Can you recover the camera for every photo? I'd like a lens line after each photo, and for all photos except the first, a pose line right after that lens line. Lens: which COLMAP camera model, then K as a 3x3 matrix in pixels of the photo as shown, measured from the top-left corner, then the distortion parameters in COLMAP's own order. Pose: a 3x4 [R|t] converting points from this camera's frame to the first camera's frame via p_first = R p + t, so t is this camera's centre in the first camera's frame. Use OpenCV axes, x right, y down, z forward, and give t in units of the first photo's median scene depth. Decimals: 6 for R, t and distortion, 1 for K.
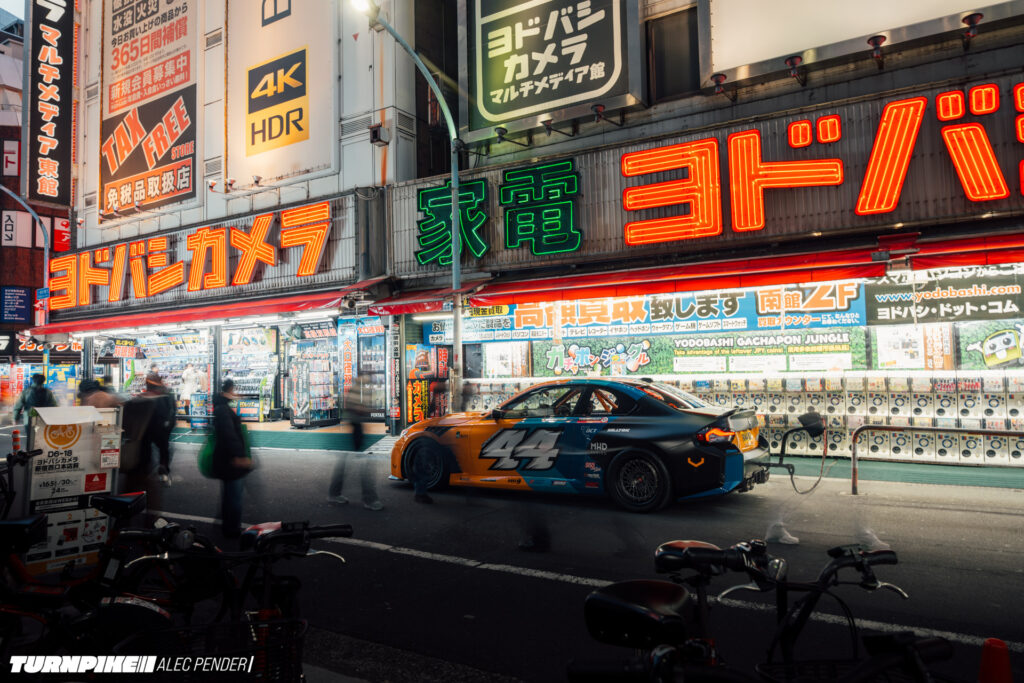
lens RADIAL K [[689.8, 0, 527.8], [0, 689.8, 321.5], [0, 0, 1]] dist [-0.003271, -0.009798]
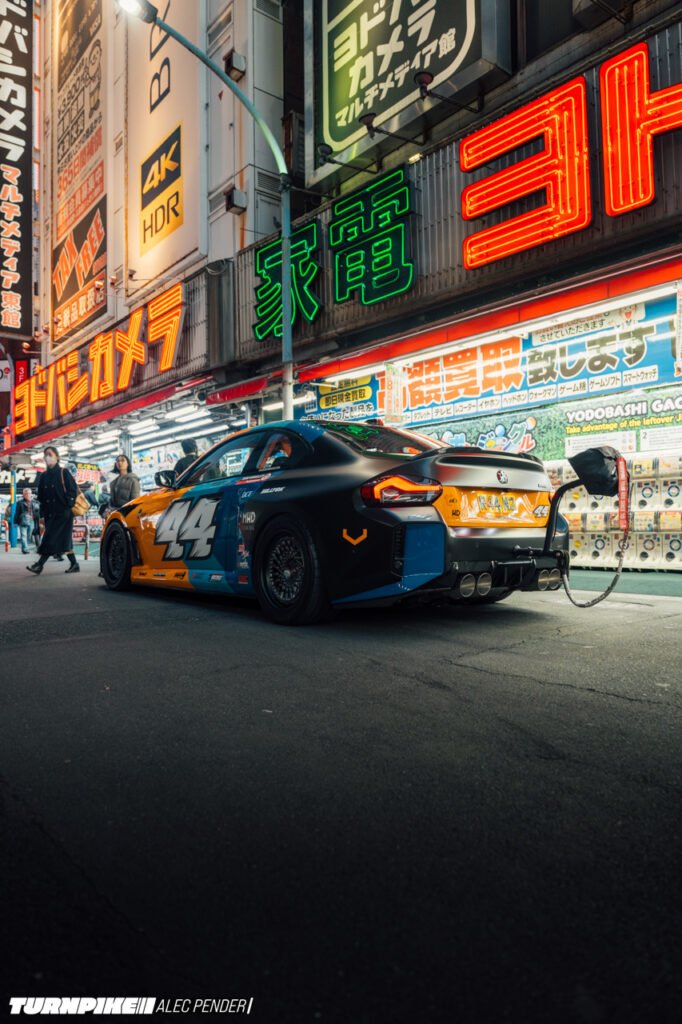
lens RADIAL K [[679.8, 0, 357.6], [0, 679.8, 502.6], [0, 0, 1]] dist [-0.008923, 0.000224]
pose [[0.947916, -0.003546, -0.318501, 0.238147], [0.018517, 0.998860, 0.043988, 0.086750], [0.317982, -0.047595, 0.946901, 0.275189]]
